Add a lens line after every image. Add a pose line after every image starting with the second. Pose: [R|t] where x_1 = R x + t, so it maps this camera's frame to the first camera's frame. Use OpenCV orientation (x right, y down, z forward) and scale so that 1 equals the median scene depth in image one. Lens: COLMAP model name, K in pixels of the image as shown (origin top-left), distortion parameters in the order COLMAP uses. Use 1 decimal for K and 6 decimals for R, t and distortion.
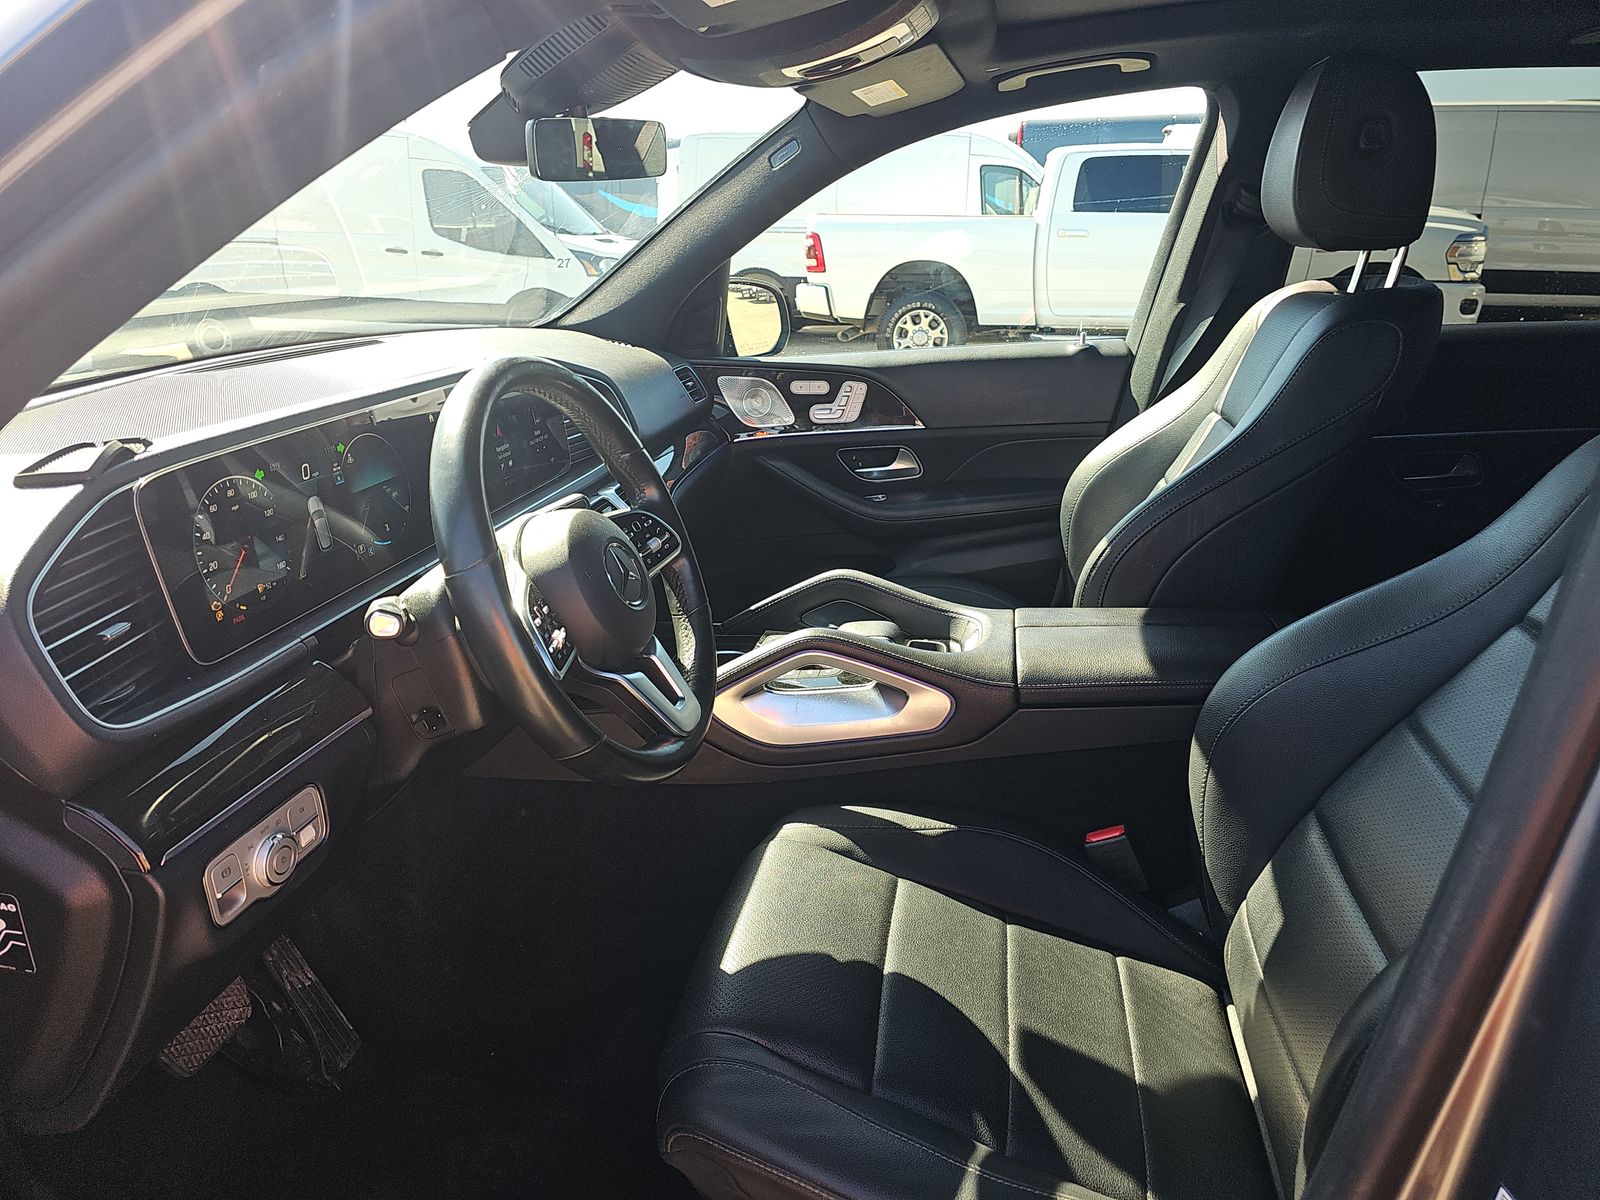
lens RADIAL K [[1048.1, 0, 795.1], [0, 1048.1, 606.5], [0, 0, 1]] dist [0.053330, -0.060374]
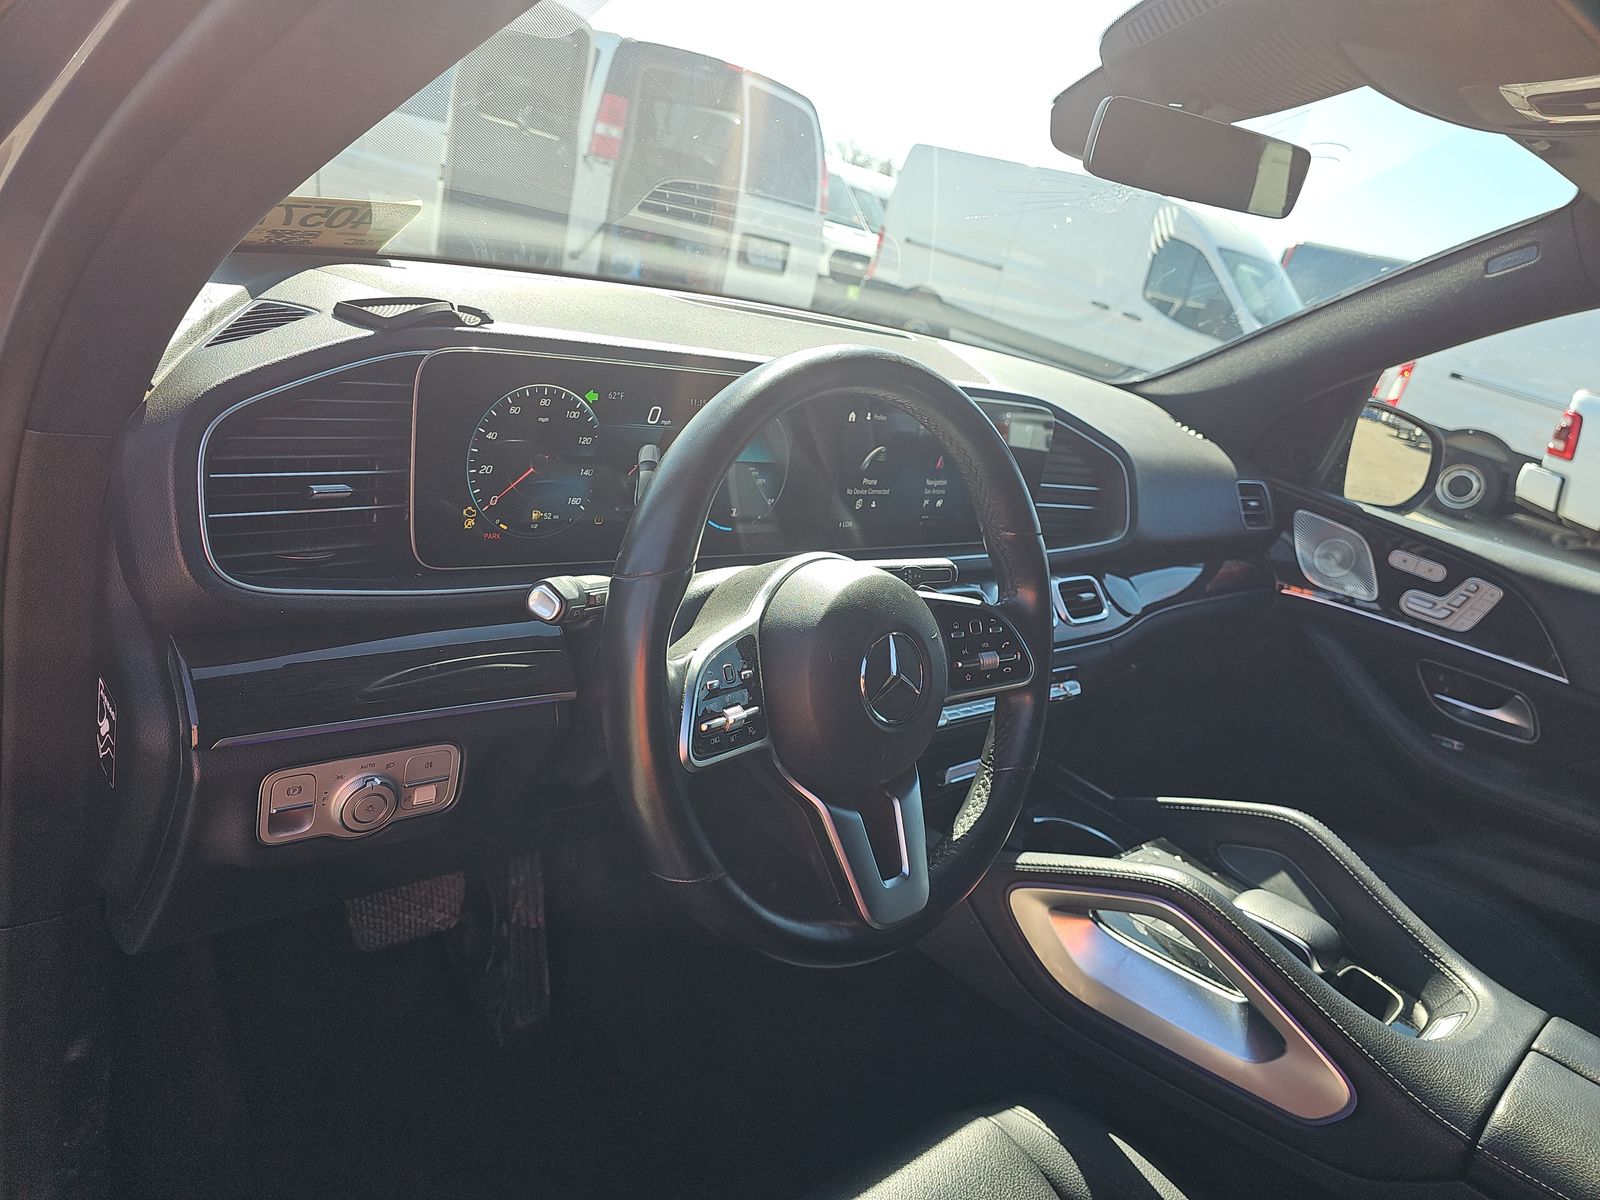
lens RADIAL K [[1048.1, 0, 795.1], [0, 1048.1, 606.5], [0, 0, 1]] dist [0.053330, -0.060374]
pose [[0.775376, 0.395244, -0.492518, 0.074214], [-0.425273, 0.903366, 0.055435, -0.054573], [0.466834, 0.166472, 0.868535, 0.220631]]
